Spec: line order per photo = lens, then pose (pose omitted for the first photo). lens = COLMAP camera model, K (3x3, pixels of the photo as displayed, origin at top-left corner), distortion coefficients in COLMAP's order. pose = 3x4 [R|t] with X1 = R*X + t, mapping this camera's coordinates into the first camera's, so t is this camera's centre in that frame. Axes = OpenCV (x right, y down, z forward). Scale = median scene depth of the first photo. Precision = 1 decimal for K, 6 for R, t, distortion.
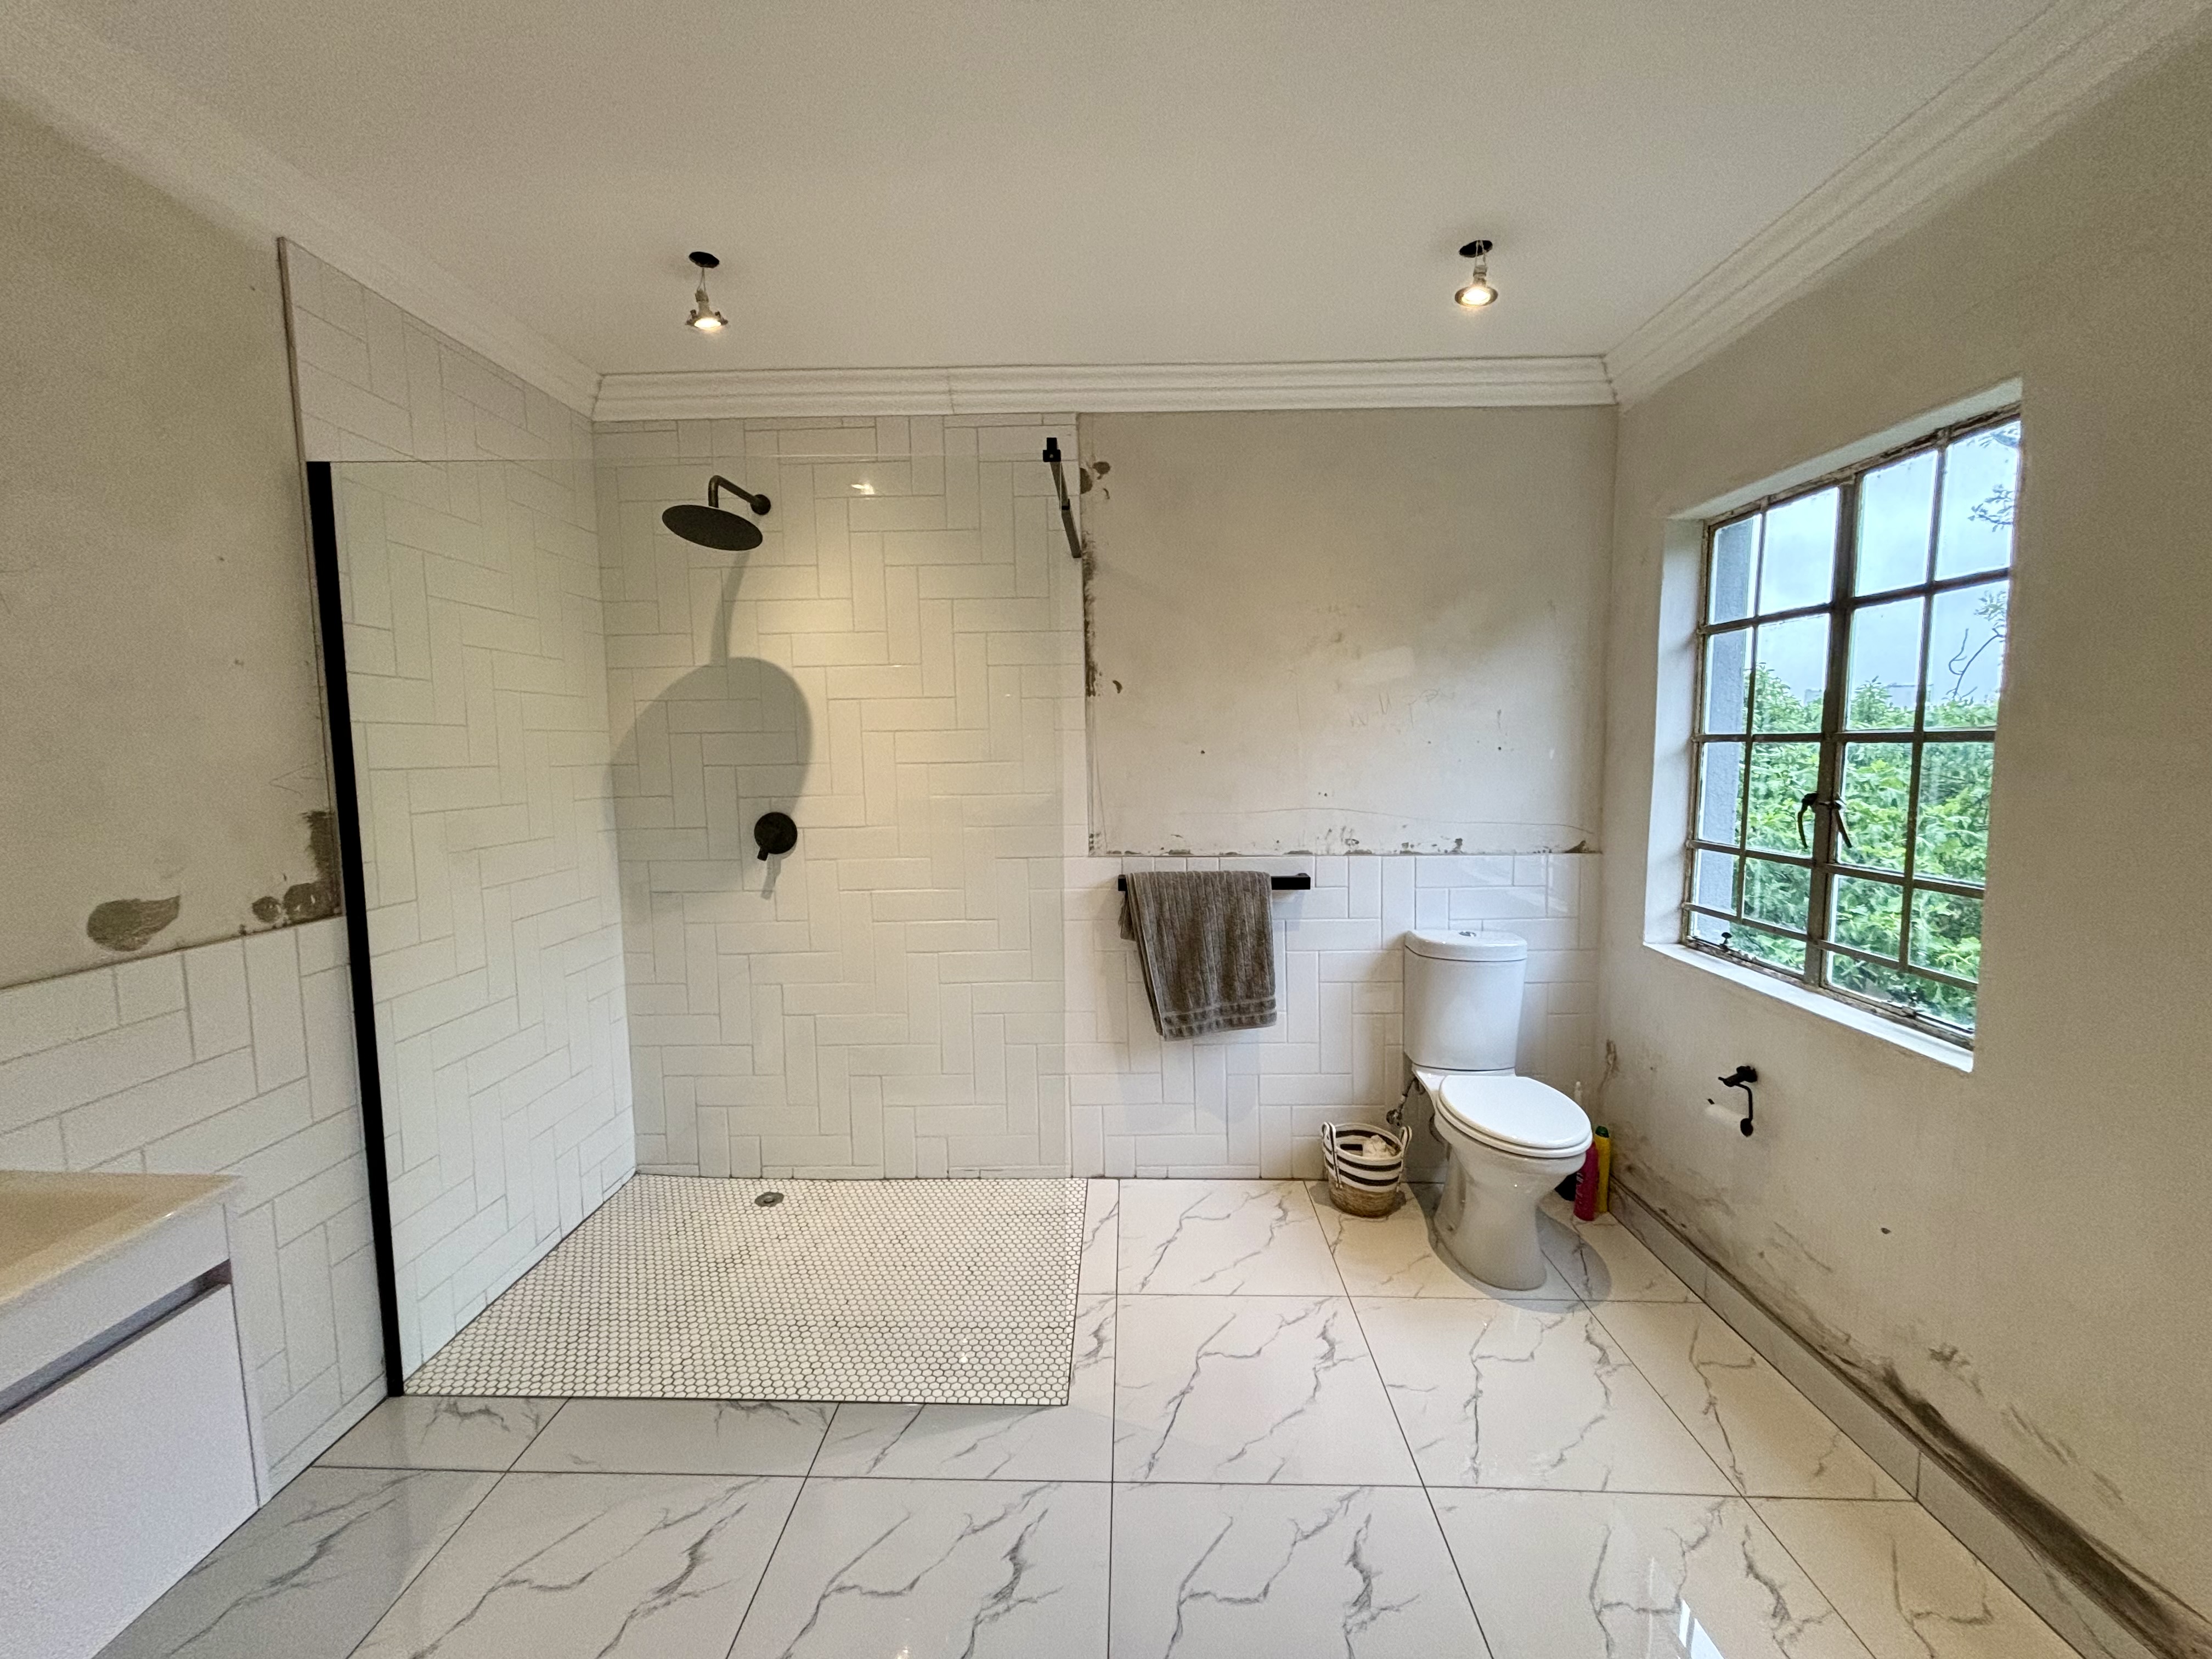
lens RADIAL K [[889.8, 0, 1099.3], [0, 889.8, 825.8], [0, 0, 1]] dist [0.001190, -0.000351]
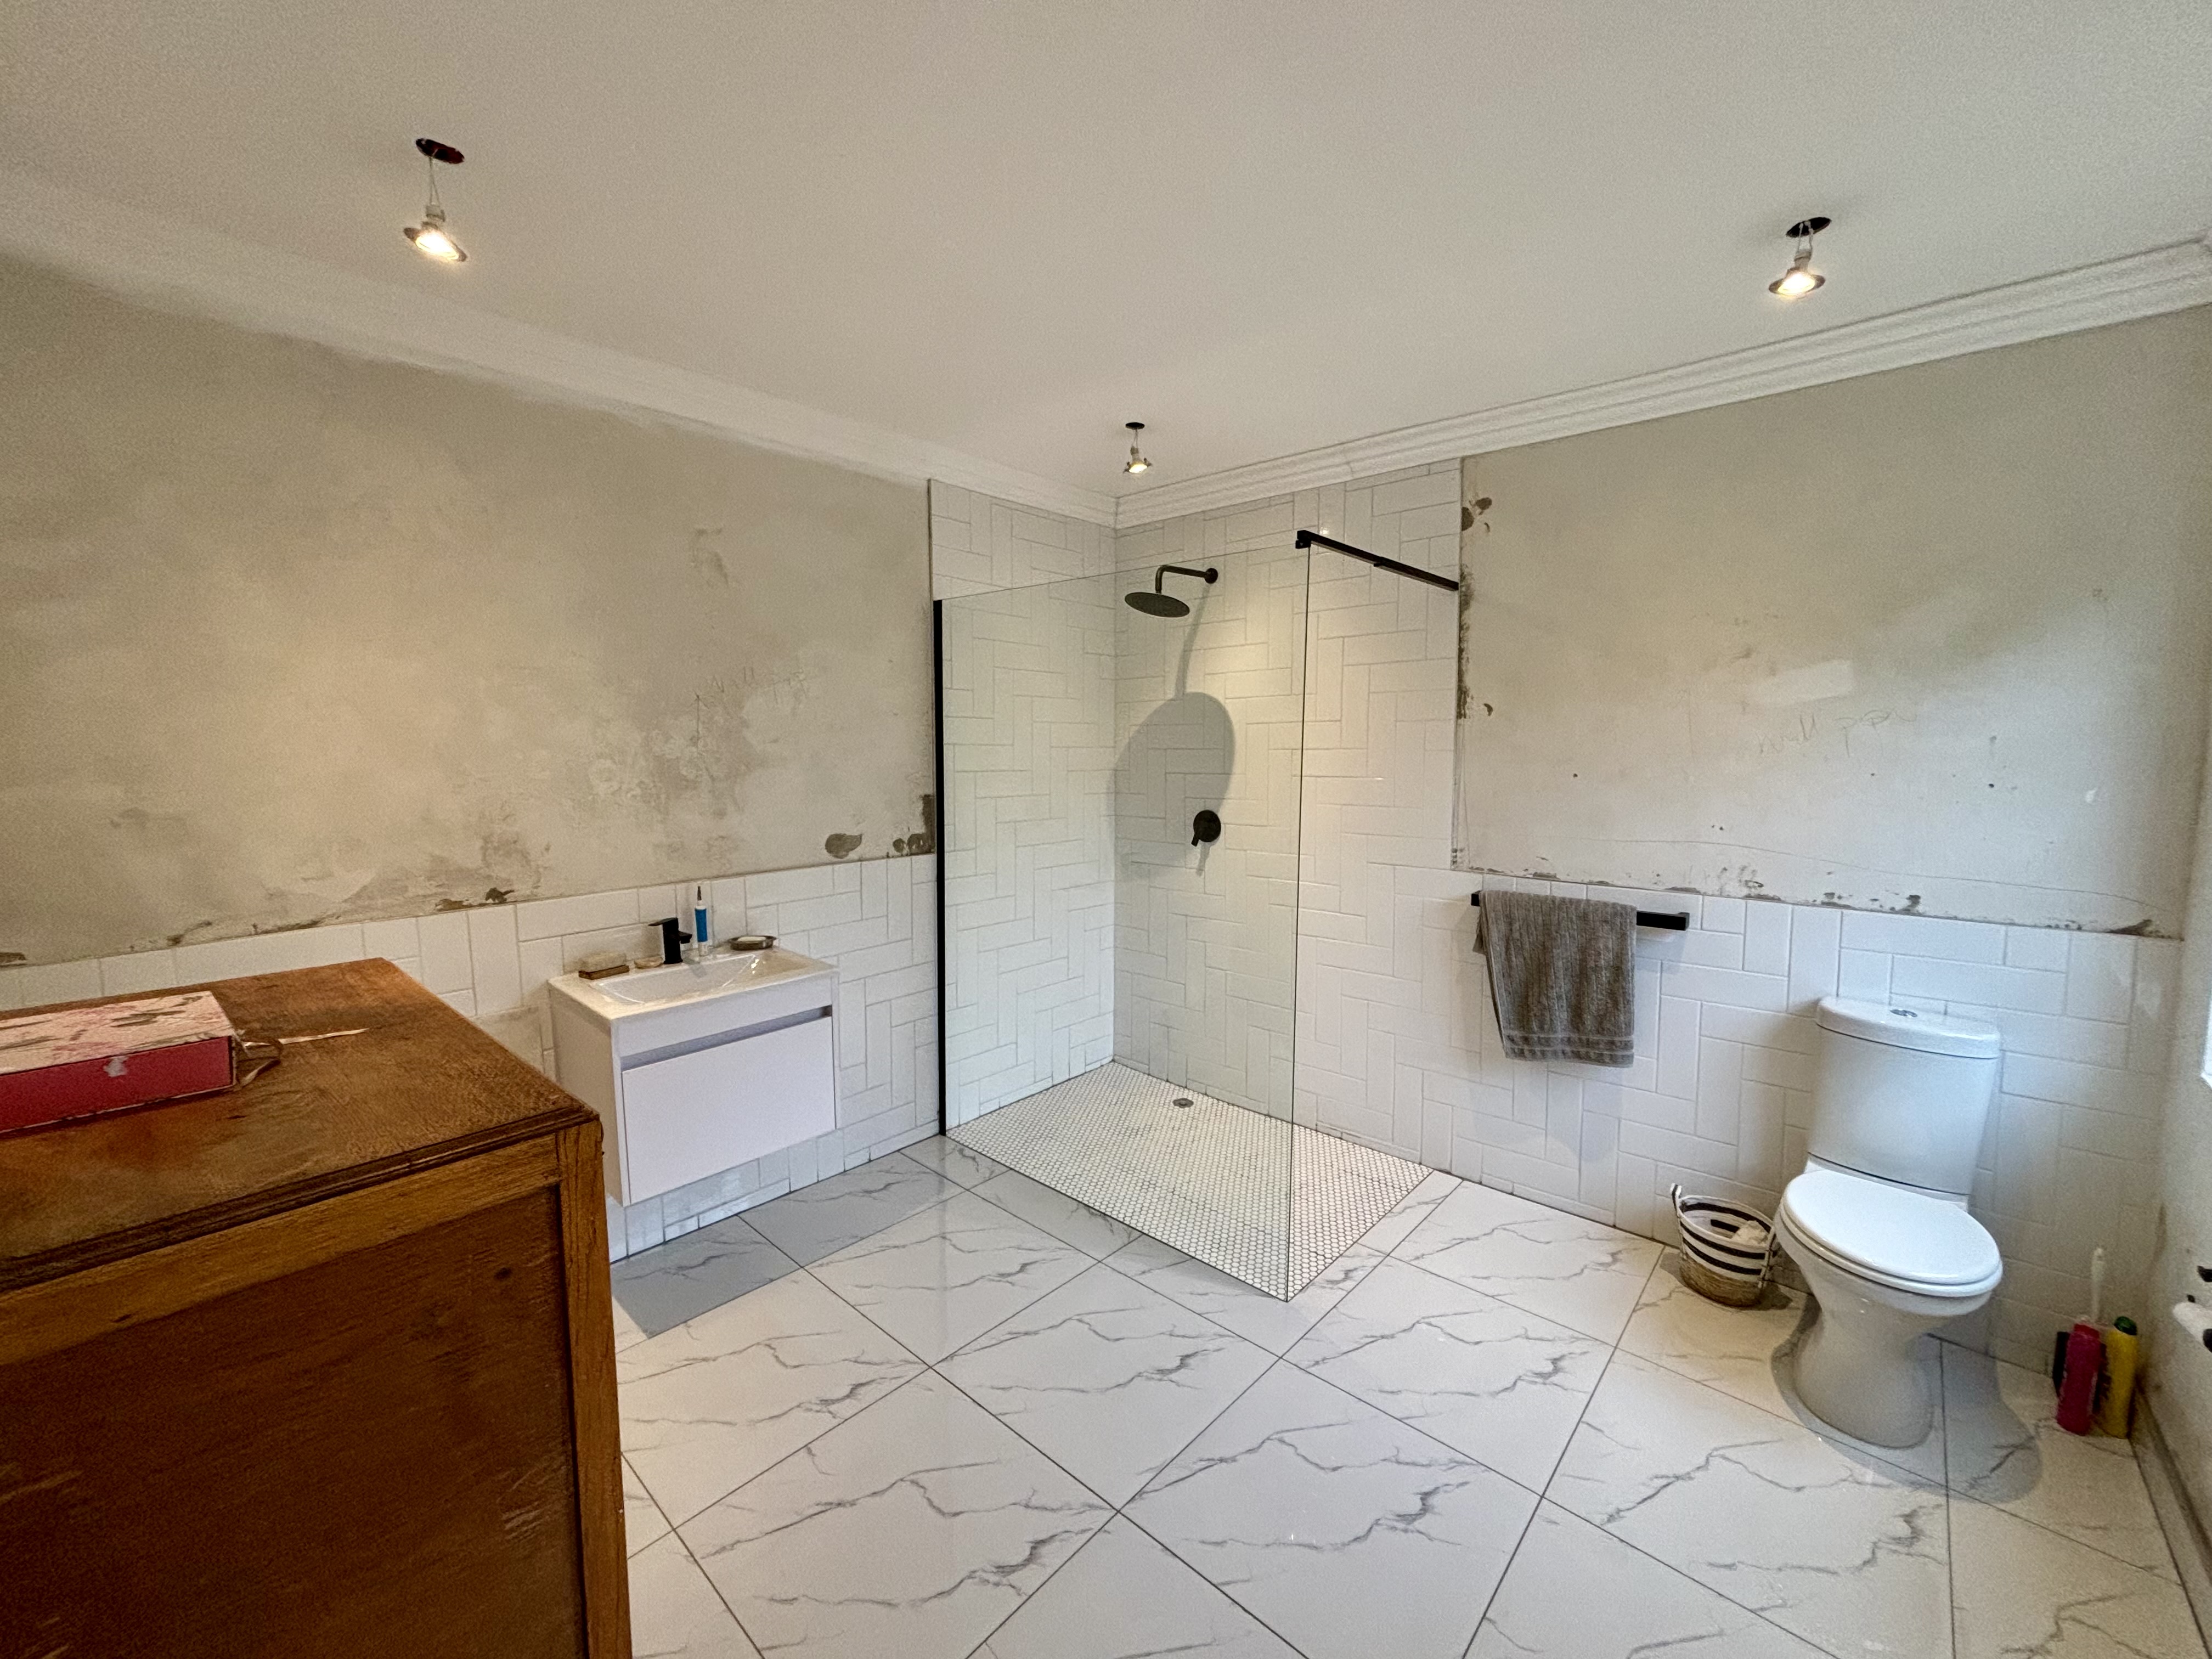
lens RADIAL K [[889.8, 0, 1107.0], [0, 889.8, 826.1], [0, 0, 1]] dist [0.001190, -0.000351]
pose [[0.759672, 0.073437, -0.646147, 0.375998], [-0.070877, 0.997034, 0.029987, -0.020896], [0.646433, 0.023017, 0.762624, -0.087353]]
